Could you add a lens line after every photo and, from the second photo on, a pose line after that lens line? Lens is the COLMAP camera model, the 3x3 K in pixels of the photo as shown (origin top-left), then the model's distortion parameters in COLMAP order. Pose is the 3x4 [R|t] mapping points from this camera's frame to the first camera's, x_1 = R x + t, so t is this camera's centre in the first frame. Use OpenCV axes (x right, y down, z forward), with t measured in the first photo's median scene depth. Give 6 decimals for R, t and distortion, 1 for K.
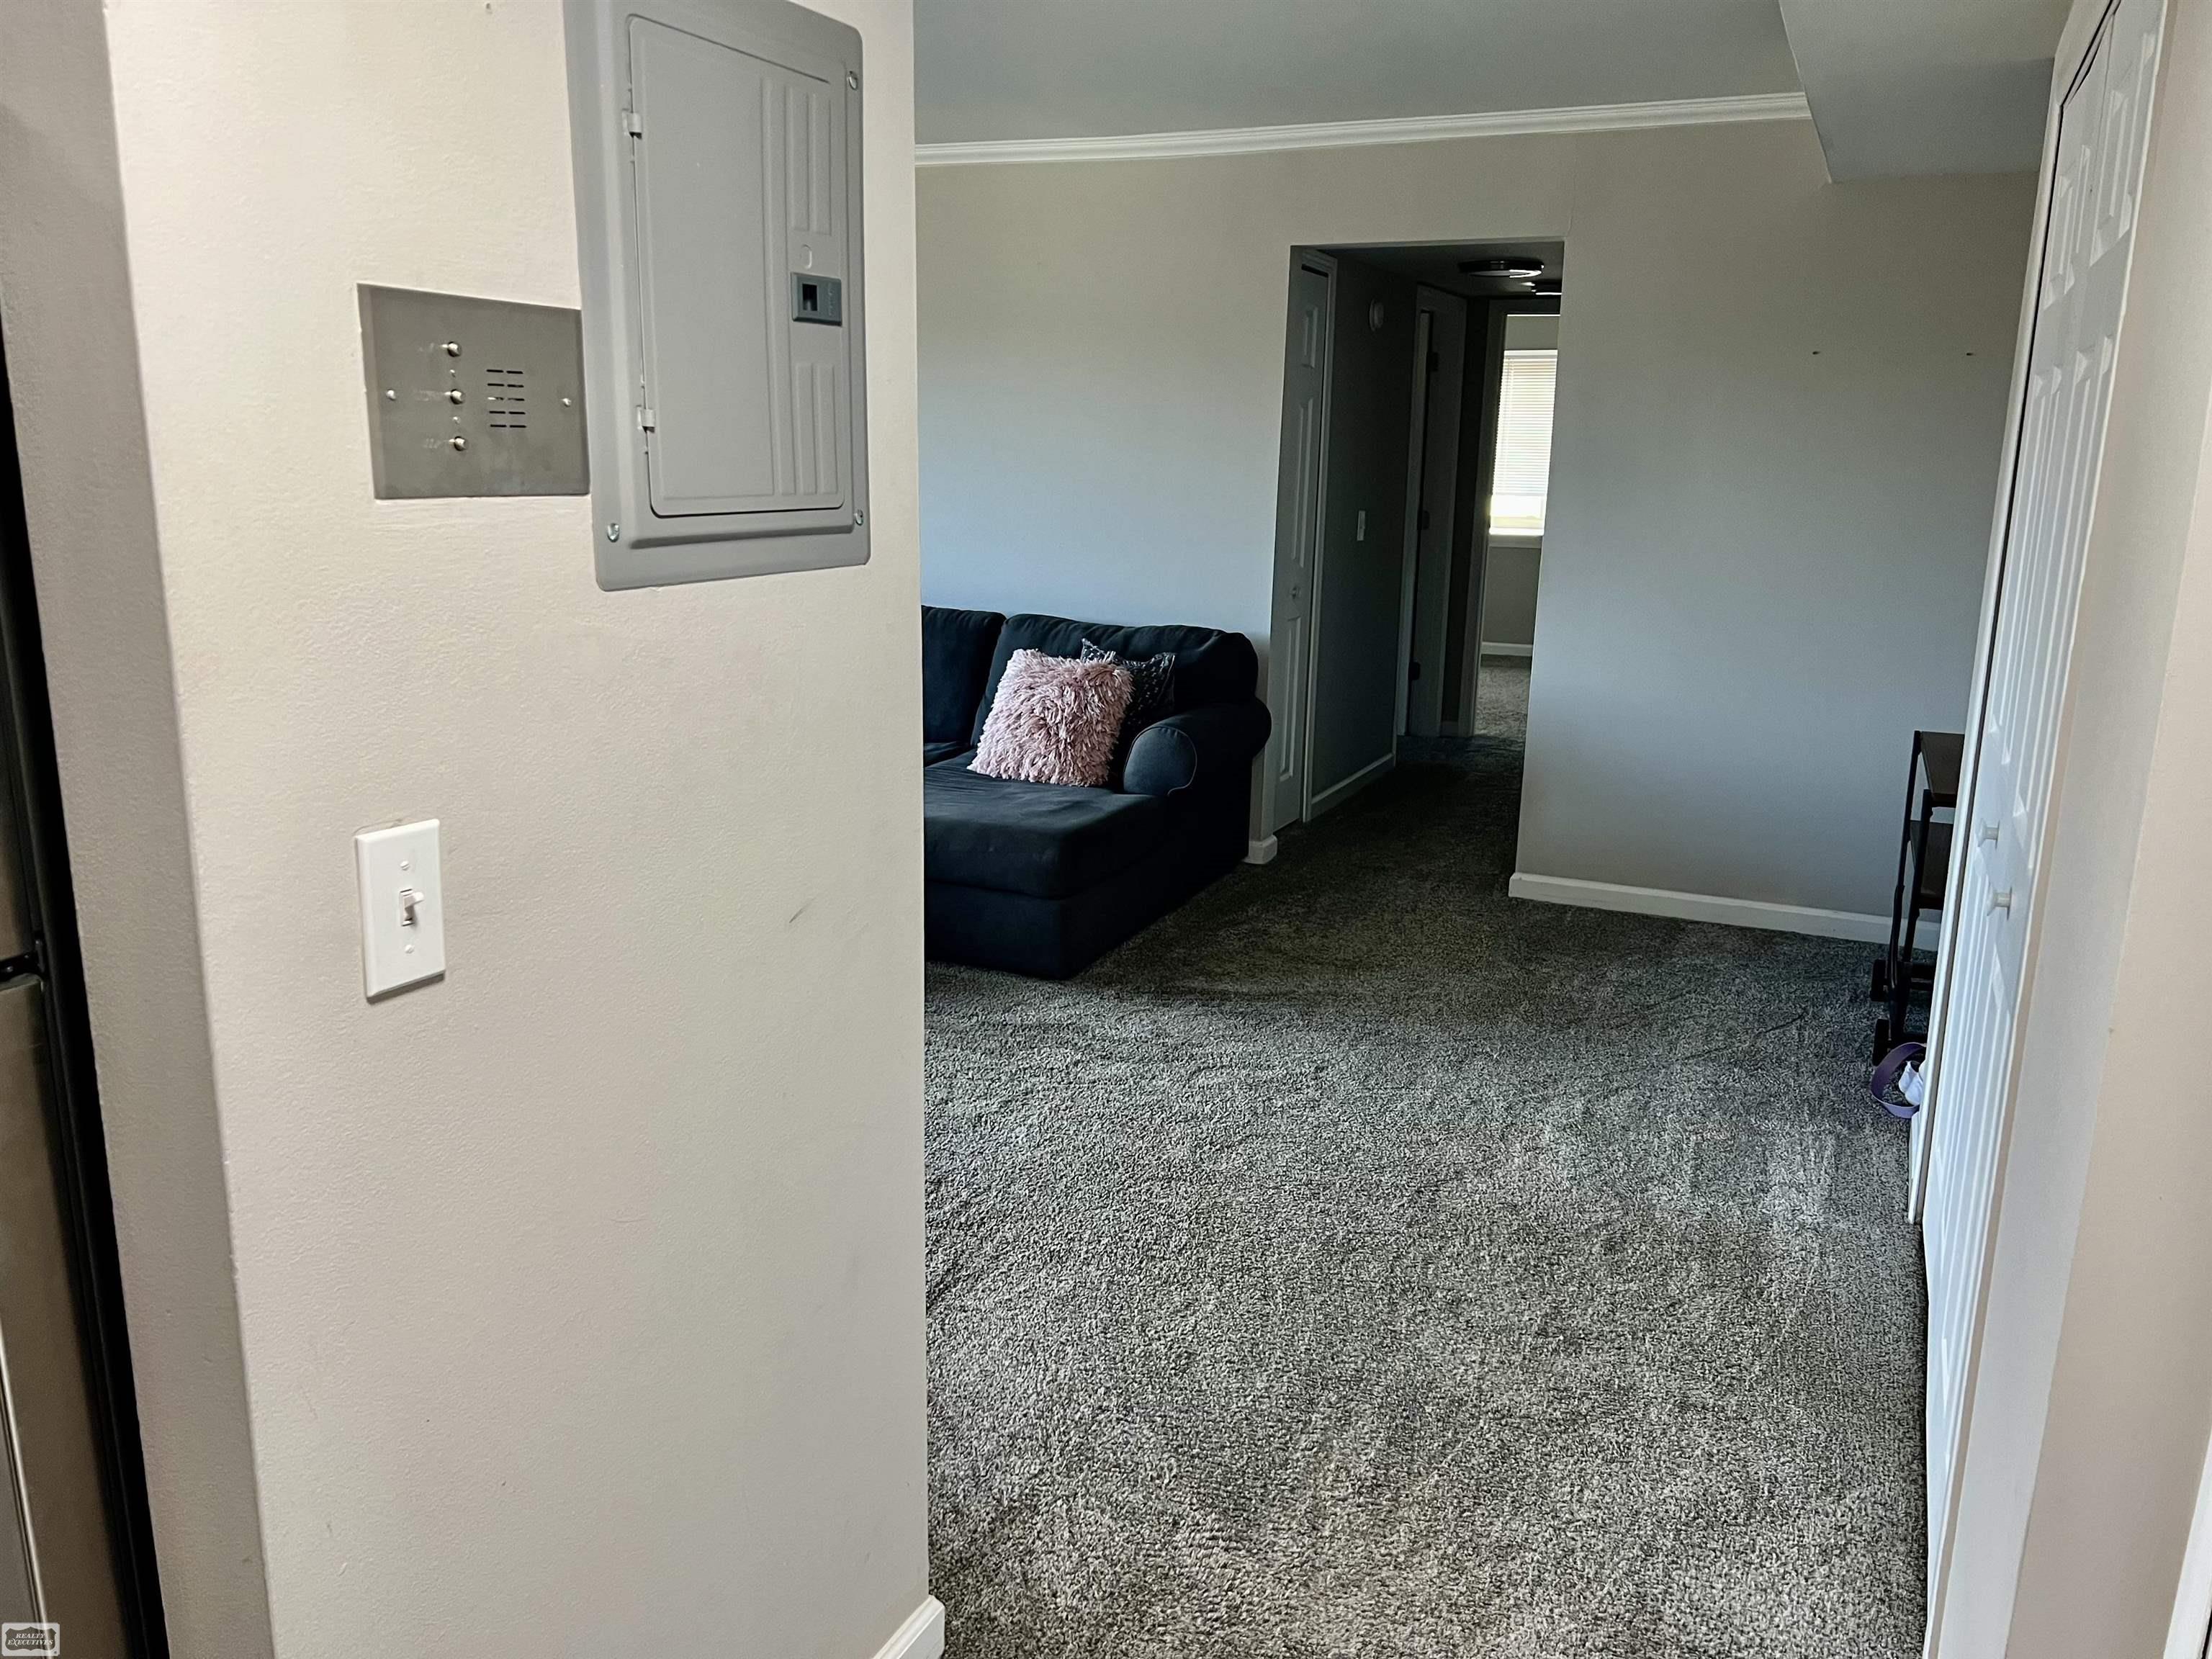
lens RADIAL K [[1682.0, 0, 1104.1], [0, 1682.0, 837.0], [0, 0, 1]] dist [0.010120, -0.020670]
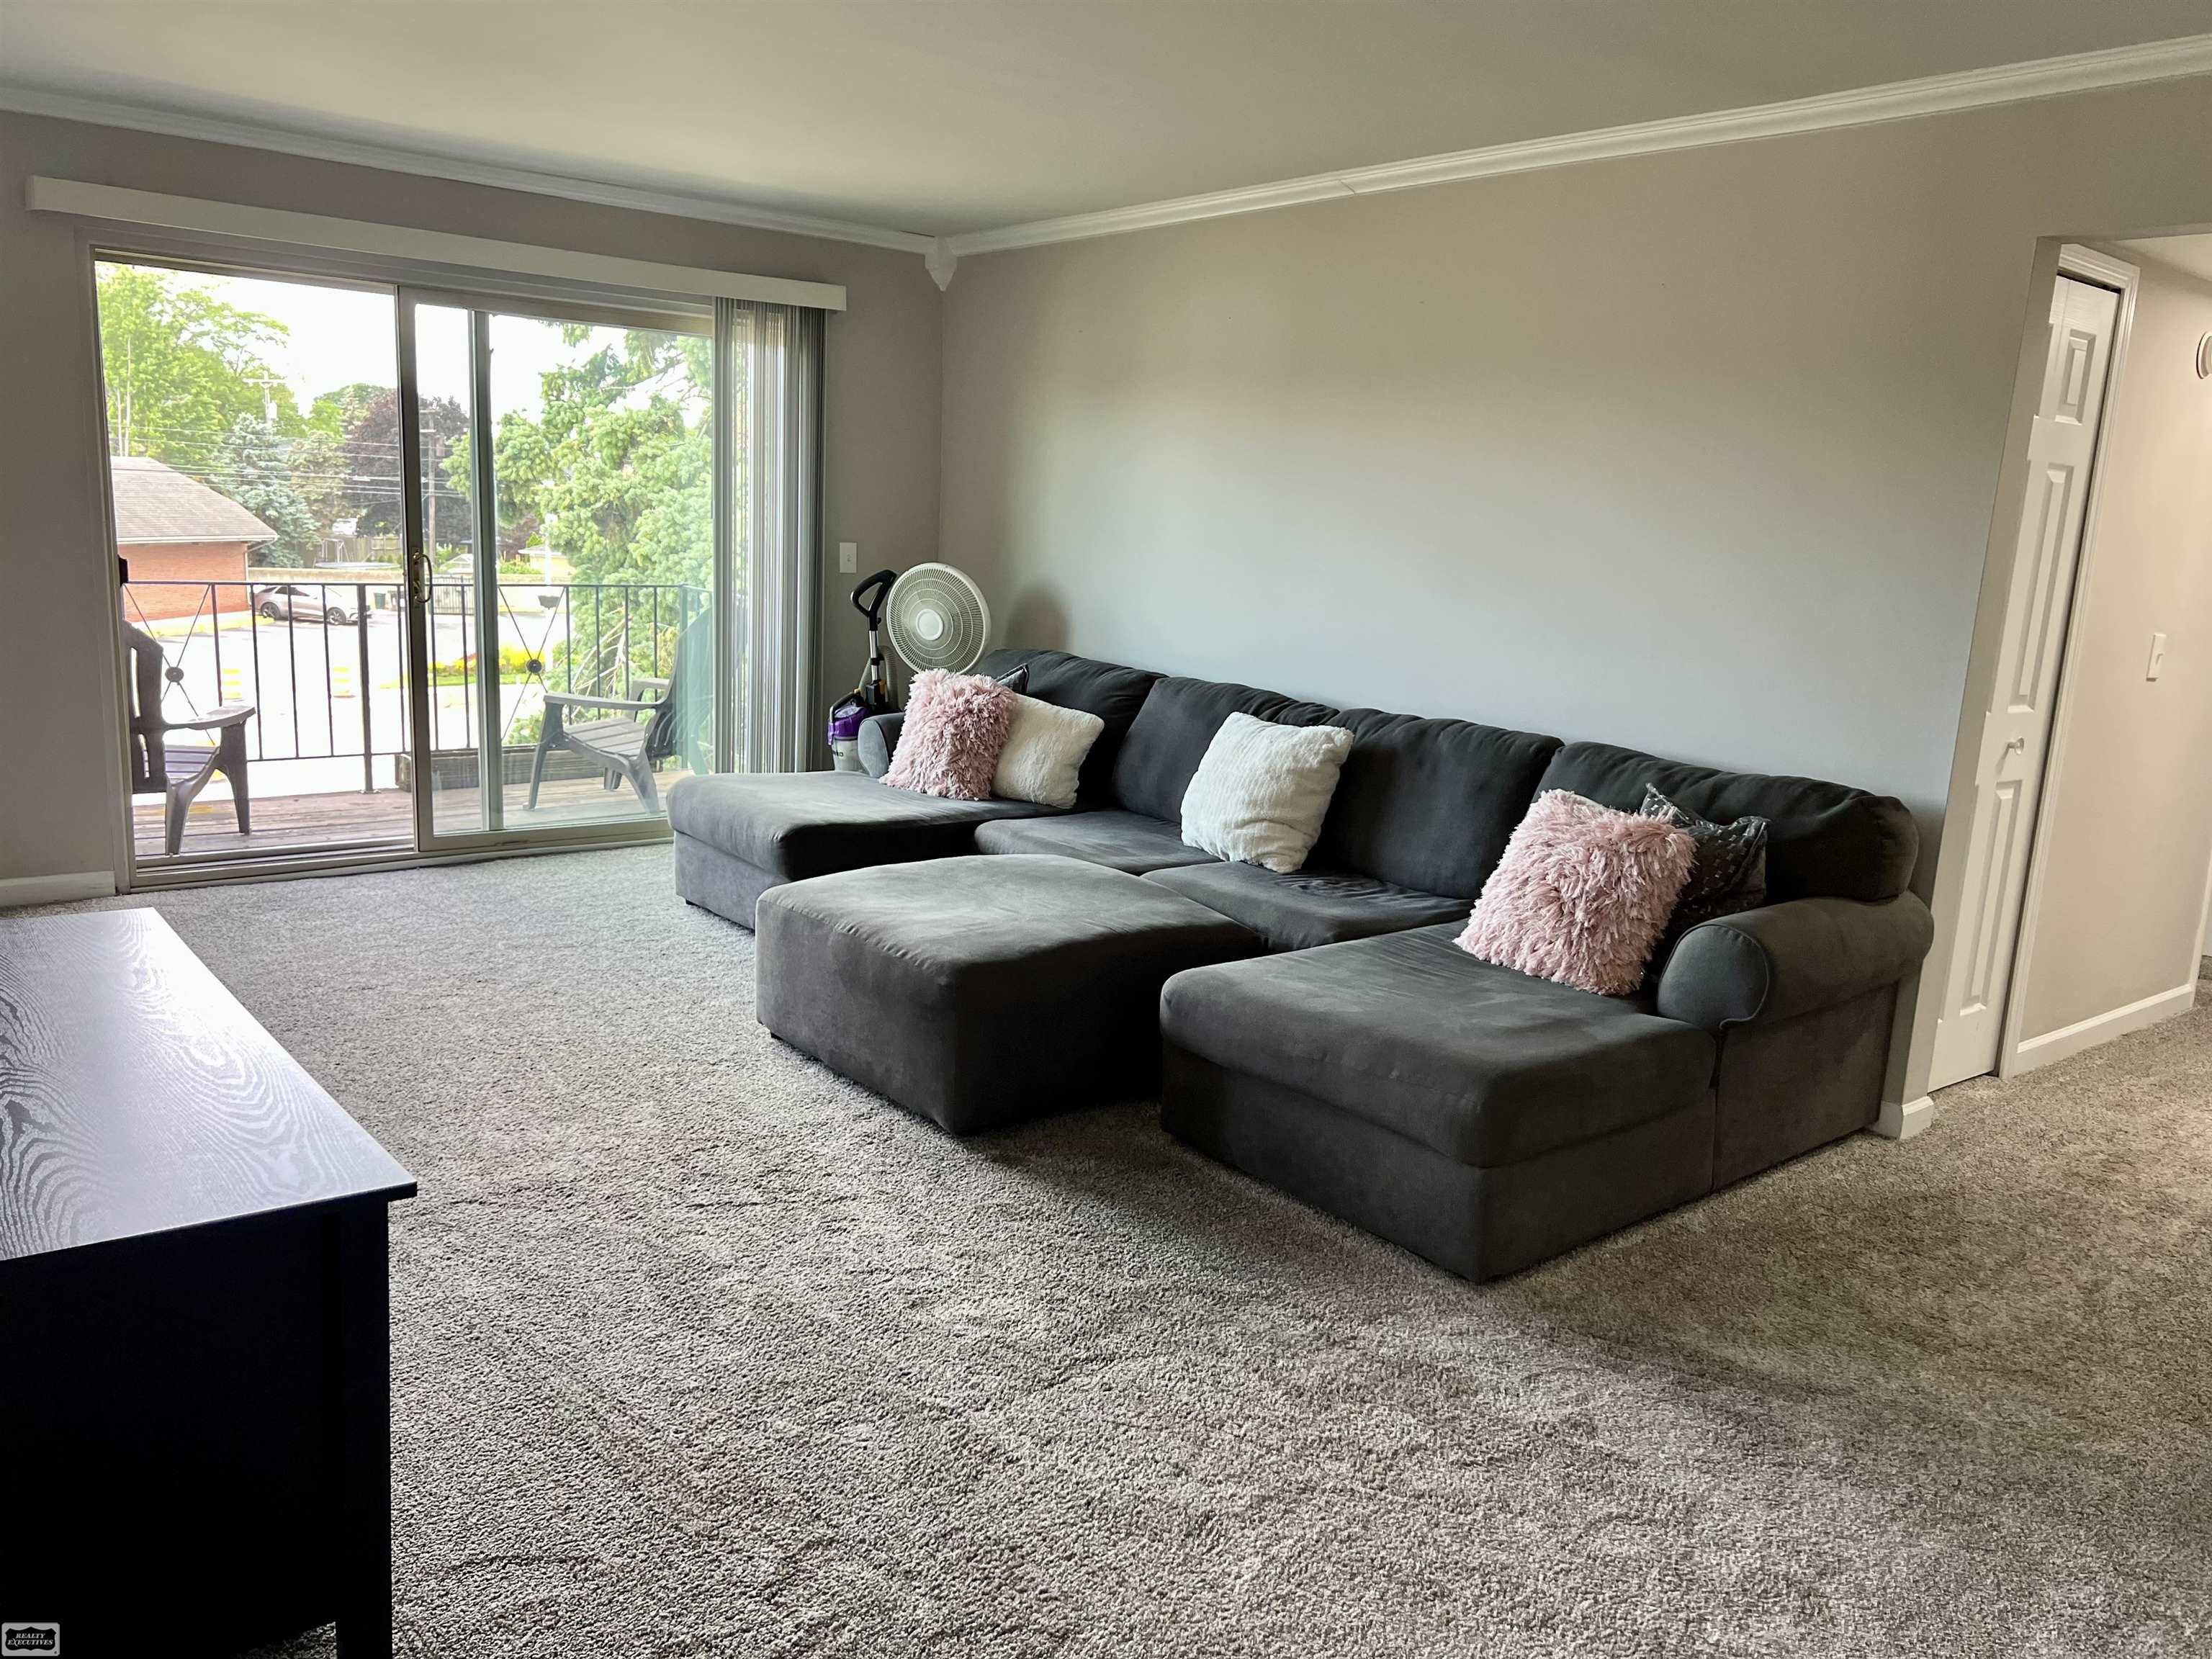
lens RADIAL K [[1682.0, 0, 1103.9], [0, 1682.0, 814.2], [0, 0, 1]] dist [0.010120, -0.020670]
pose [[0.894611, 0.109370, -0.433254, 0.097865], [-0.140286, 0.989305, -0.039934, -0.046487], [0.424252, 0.096505, 0.900387, 0.272476]]
